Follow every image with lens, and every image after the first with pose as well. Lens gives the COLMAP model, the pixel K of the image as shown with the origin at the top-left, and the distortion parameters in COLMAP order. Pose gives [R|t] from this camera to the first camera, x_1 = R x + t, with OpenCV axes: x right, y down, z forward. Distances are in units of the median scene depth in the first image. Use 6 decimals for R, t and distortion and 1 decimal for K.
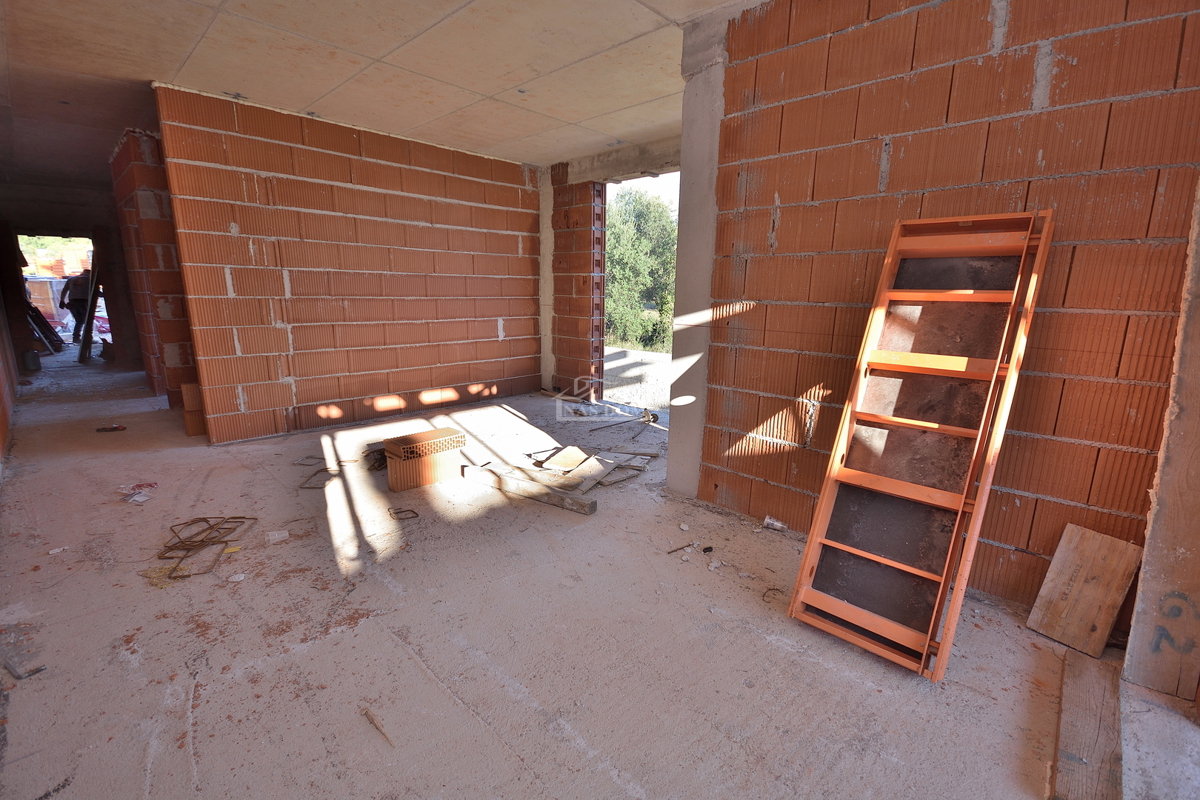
lens RADIAL K [[524.7, 0, 604.2], [0, 524.7, 409.4], [0, 0, 1]] dist [0.005547, -0.009468]
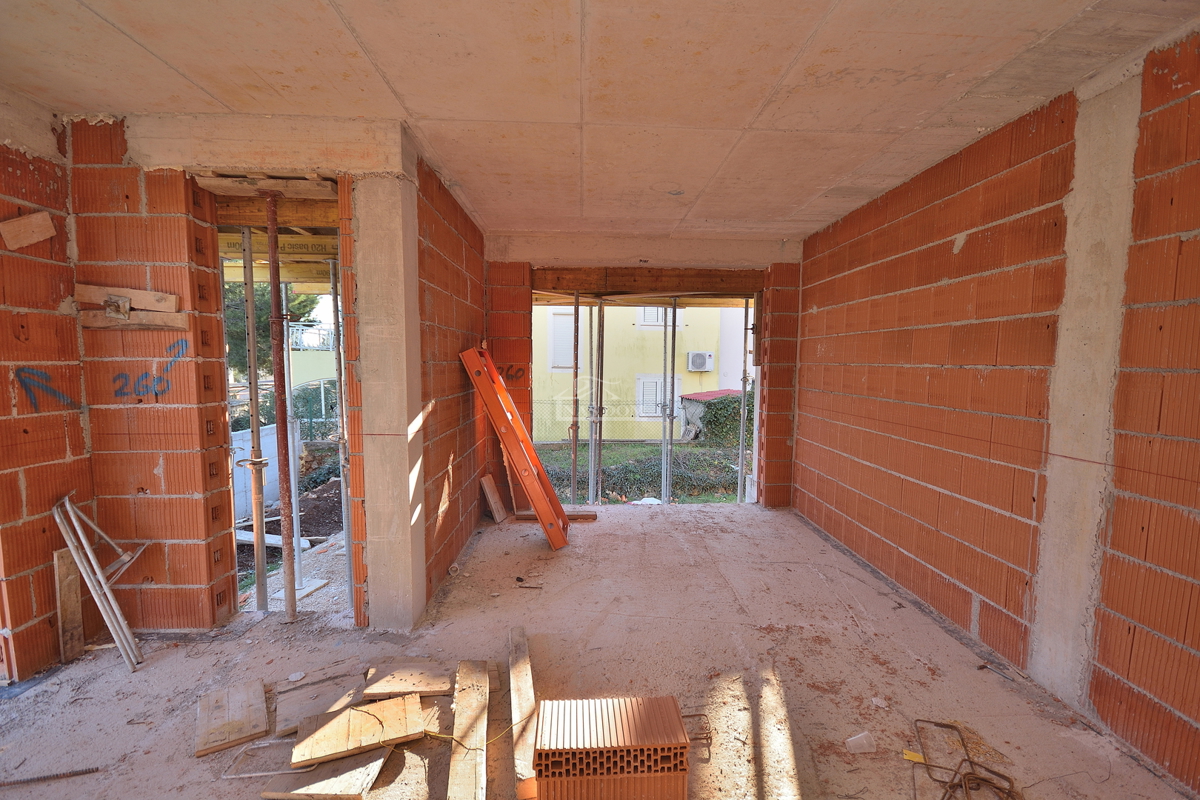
lens RADIAL K [[524.7, 0, 604.2], [0, 524.7, 409.4], [0, 0, 1]] dist [0.005547, -0.009468]
pose [[-0.717396, -0.080752, 0.691970, -0.798185], [0.137168, 0.957444, 0.253940, -0.432371], [-0.683029, 0.277092, -0.675790, 1.539528]]
